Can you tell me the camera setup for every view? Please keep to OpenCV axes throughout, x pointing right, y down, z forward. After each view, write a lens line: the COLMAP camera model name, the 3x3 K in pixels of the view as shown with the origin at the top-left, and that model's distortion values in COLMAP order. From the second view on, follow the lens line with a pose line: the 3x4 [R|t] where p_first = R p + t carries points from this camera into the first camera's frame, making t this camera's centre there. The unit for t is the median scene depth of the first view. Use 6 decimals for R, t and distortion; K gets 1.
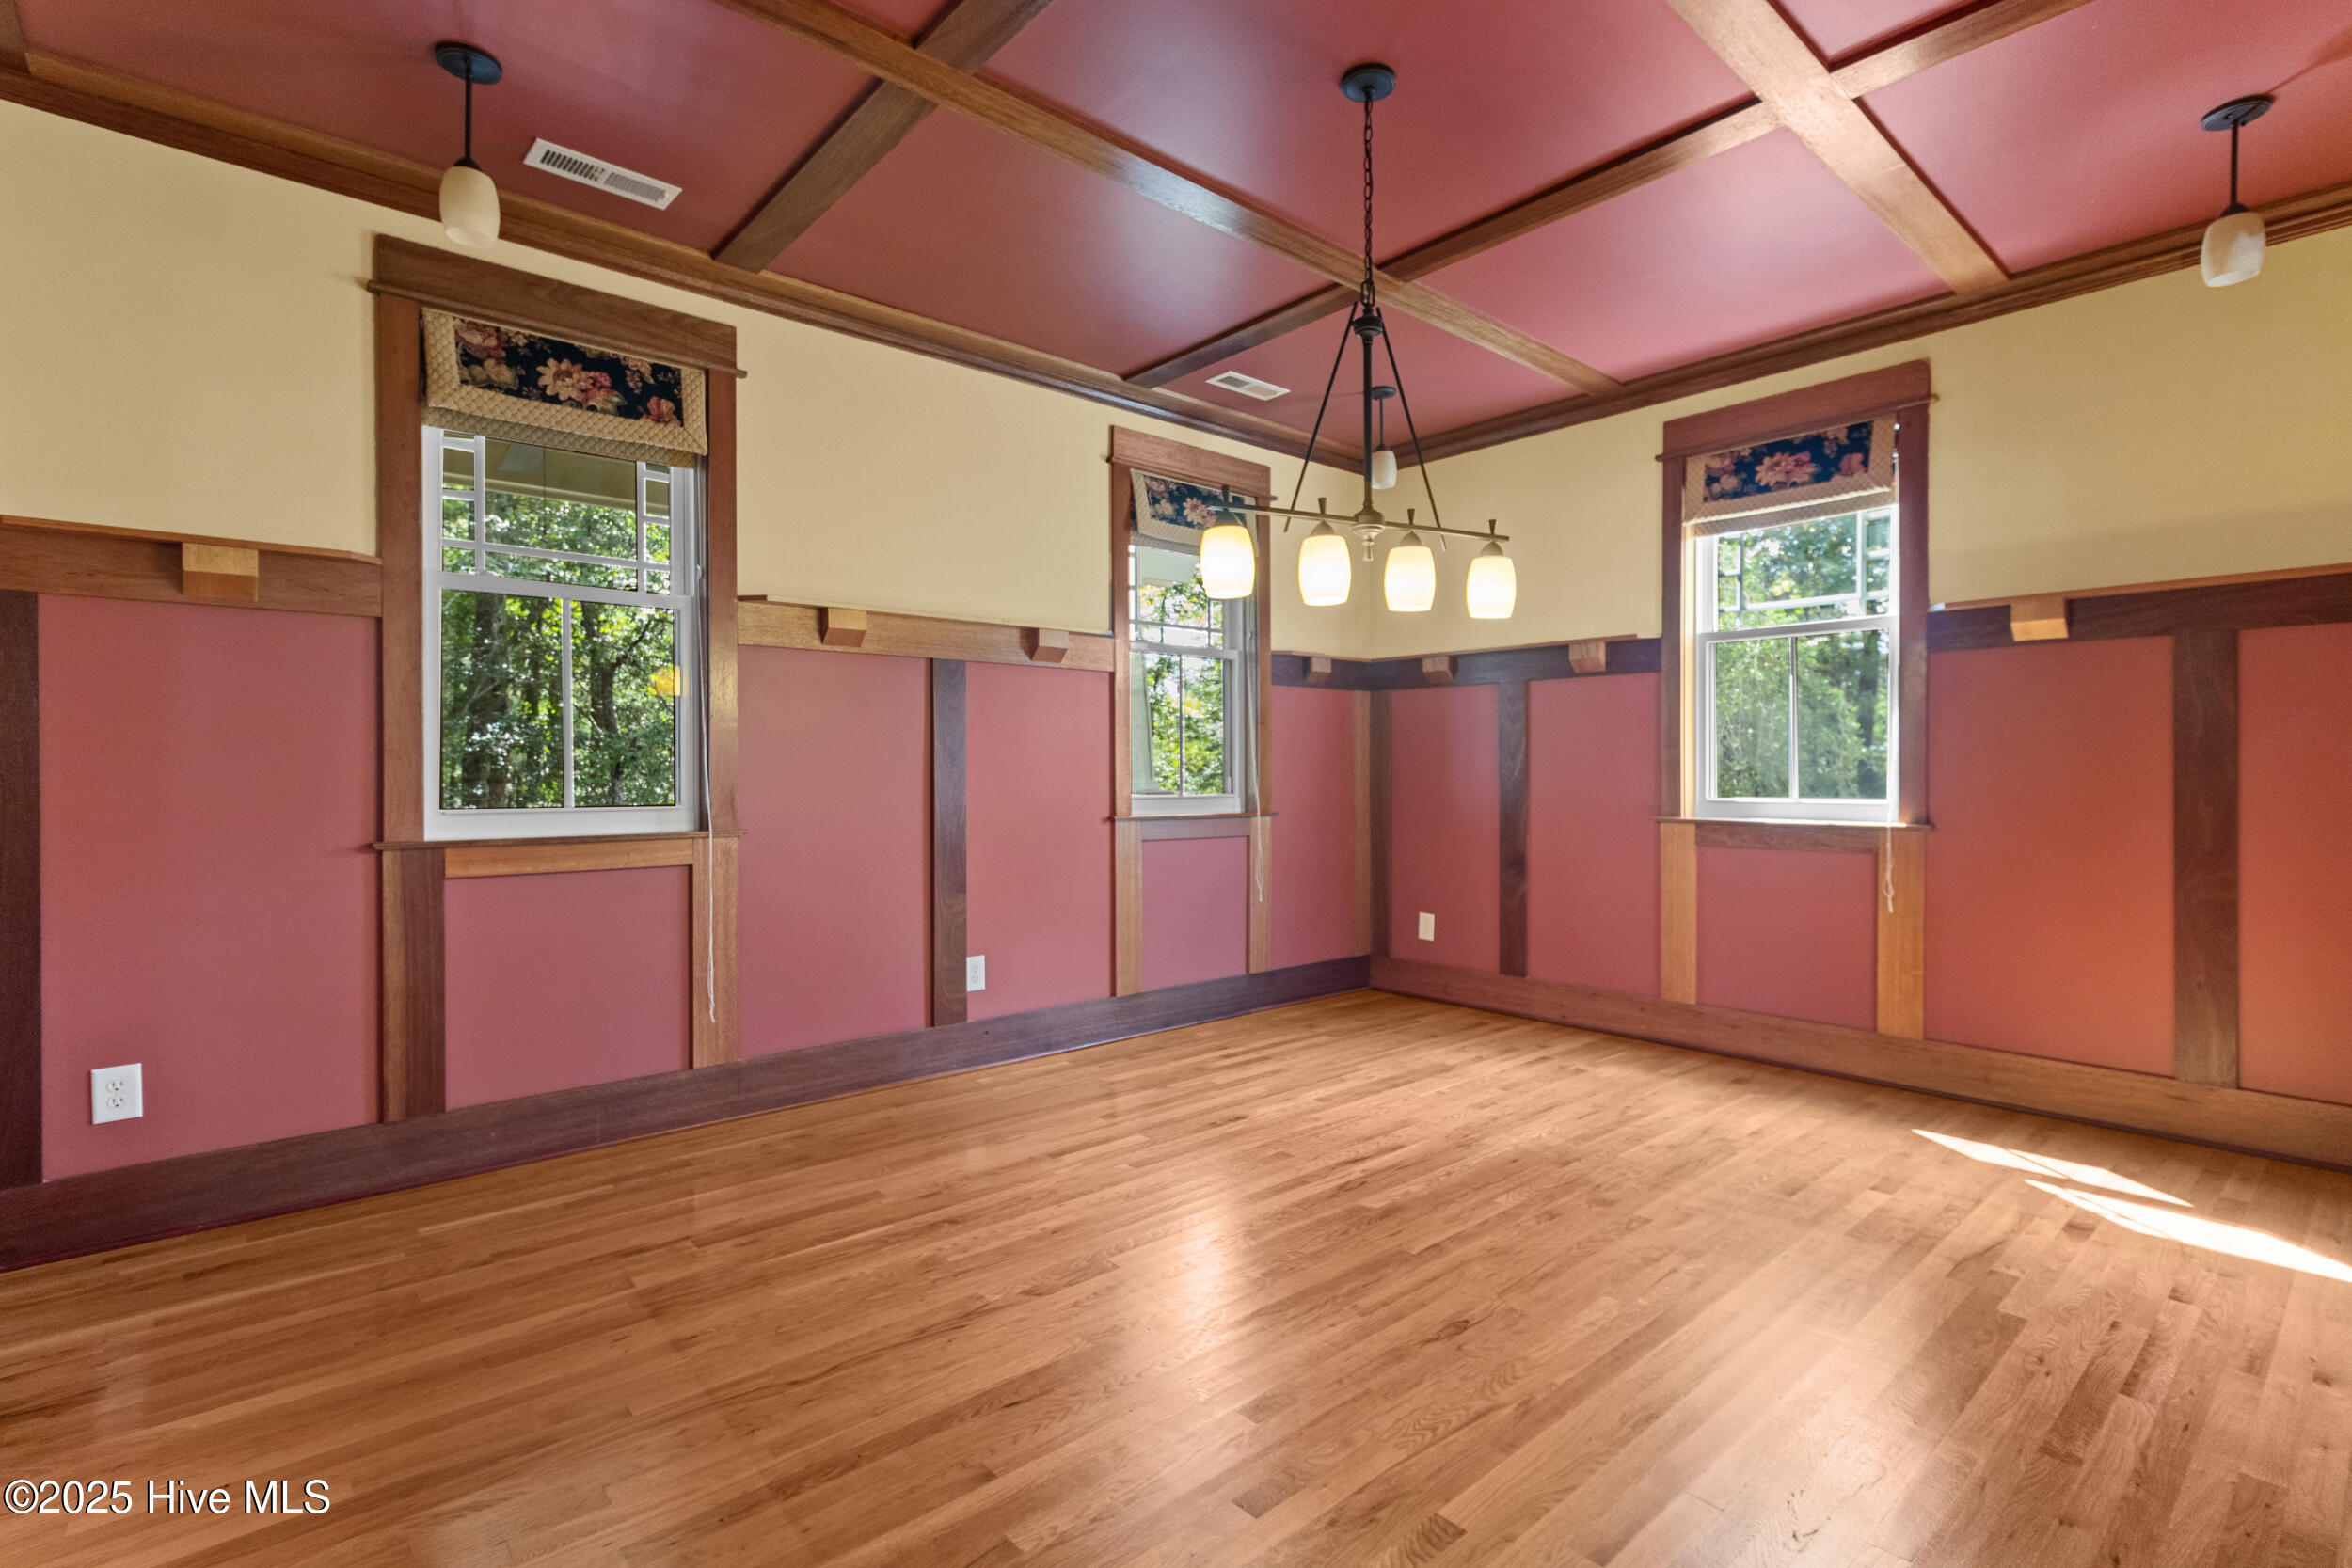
lens RADIAL K [[1091.8, 0, 1176.0], [0, 1091.8, 784.0], [0, 0, 1]] dist [-0.000704, 0.000165]
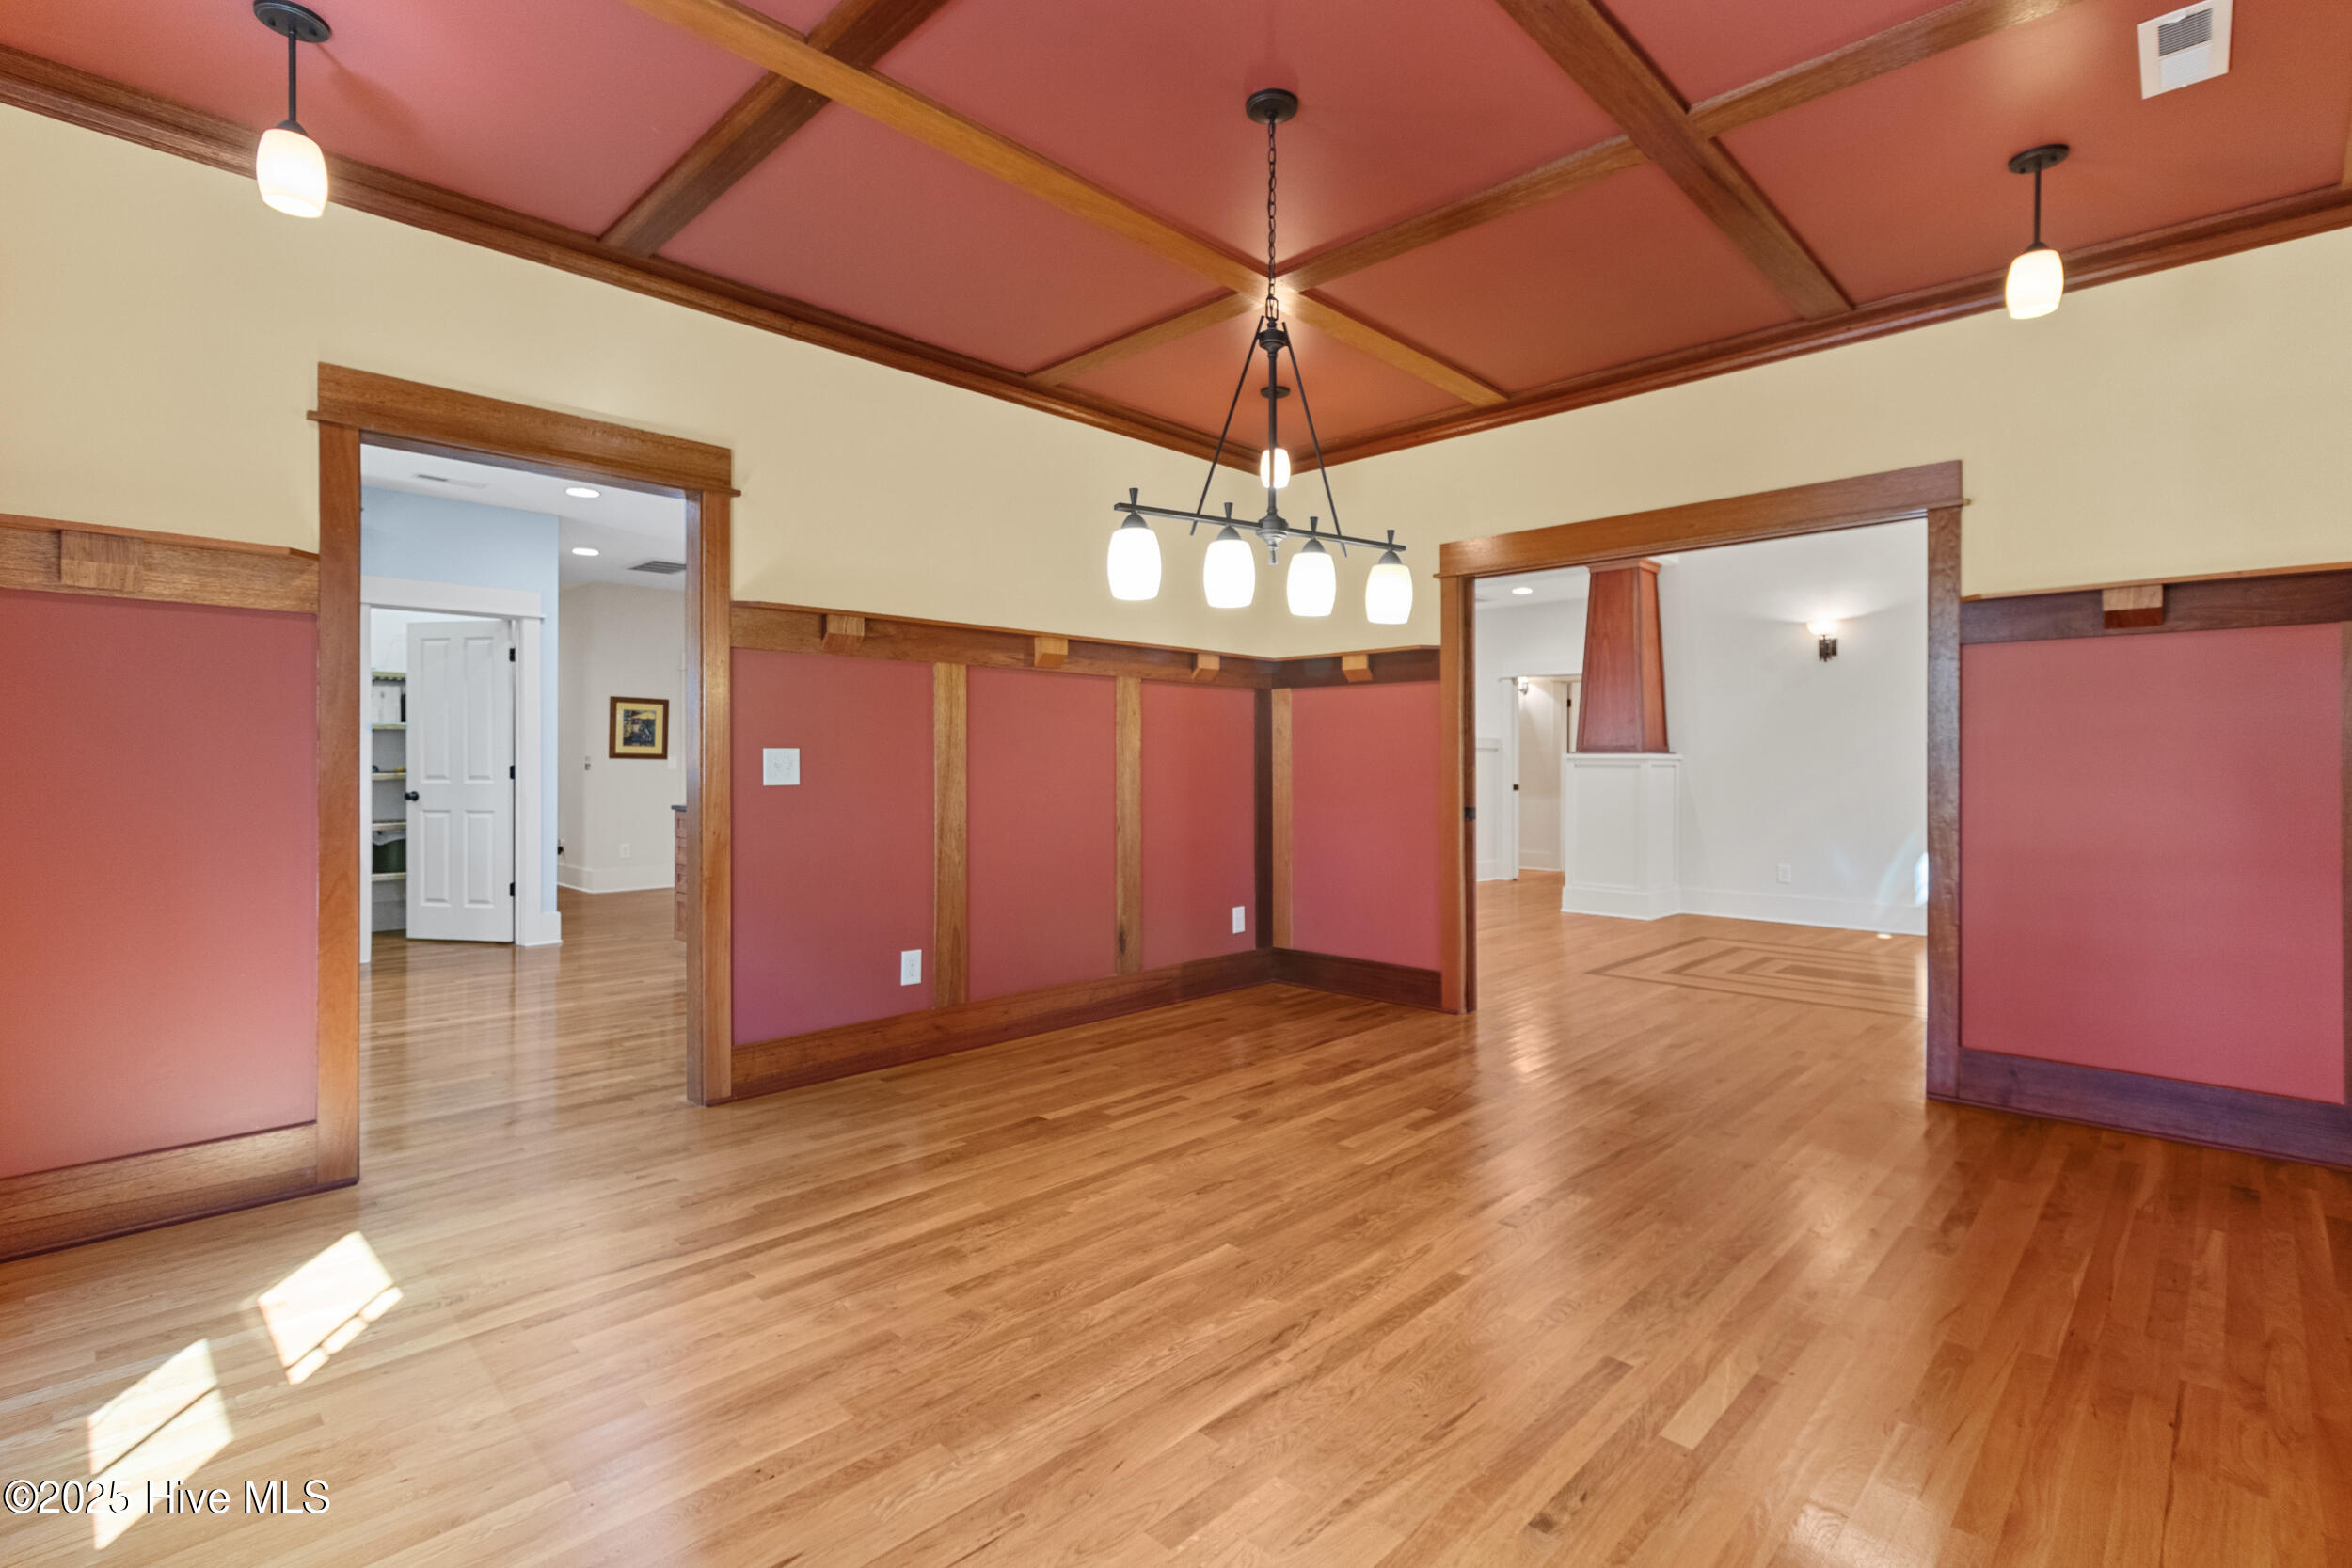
lens RADIAL K [[1091.8, 0, 1176.0], [0, 1091.8, 784.0], [0, 0, 1]] dist [-0.000704, 0.000165]
pose [[-0.996679, 0.002403, -0.081394, 0.305762], [0.000464, 0.999716, 0.023830, -0.019787], [0.081428, 0.023713, -0.996397, 1.763771]]
